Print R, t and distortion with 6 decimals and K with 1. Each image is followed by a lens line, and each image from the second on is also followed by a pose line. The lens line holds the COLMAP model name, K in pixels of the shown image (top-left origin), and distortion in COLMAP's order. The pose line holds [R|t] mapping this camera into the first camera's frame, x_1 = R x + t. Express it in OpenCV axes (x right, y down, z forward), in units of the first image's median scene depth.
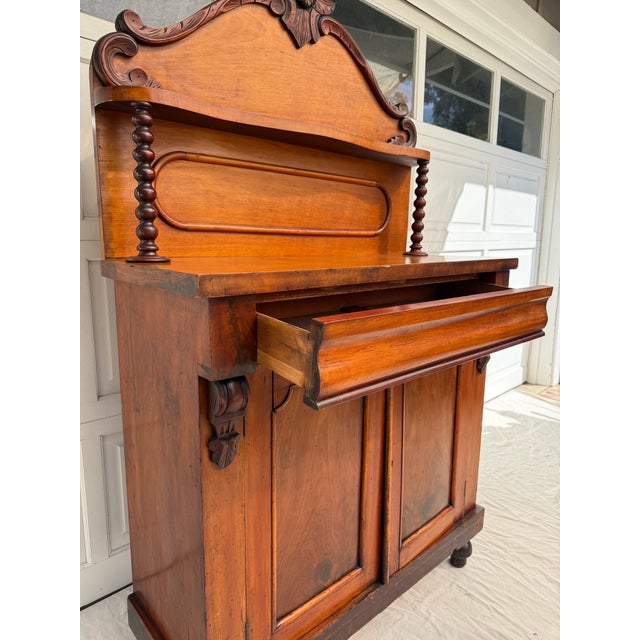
lens RADIAL K [[472.8, 0, 336.7], [0, 472.8, 325.0], [0, 0, 1]] dist [0.010456, -0.046059]
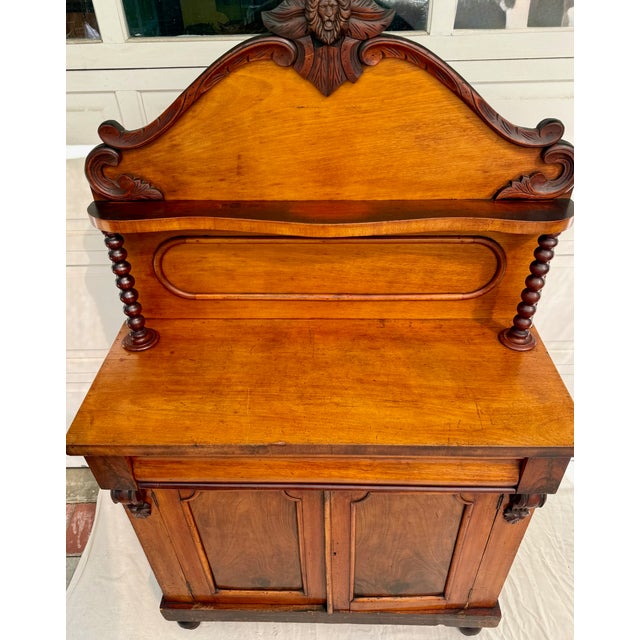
lens RADIAL K [[507.8, 0, 321.0], [0, 507.8, 324.8], [0, 0, 1]] dist [-0.013291, 0.008314]
pose [[0.690515, 0.421262, -0.587986, 0.517505], [-0.100520, 0.860901, 0.498744, -0.667797], [0.716299, -0.285286, 0.636811, 0.392506]]
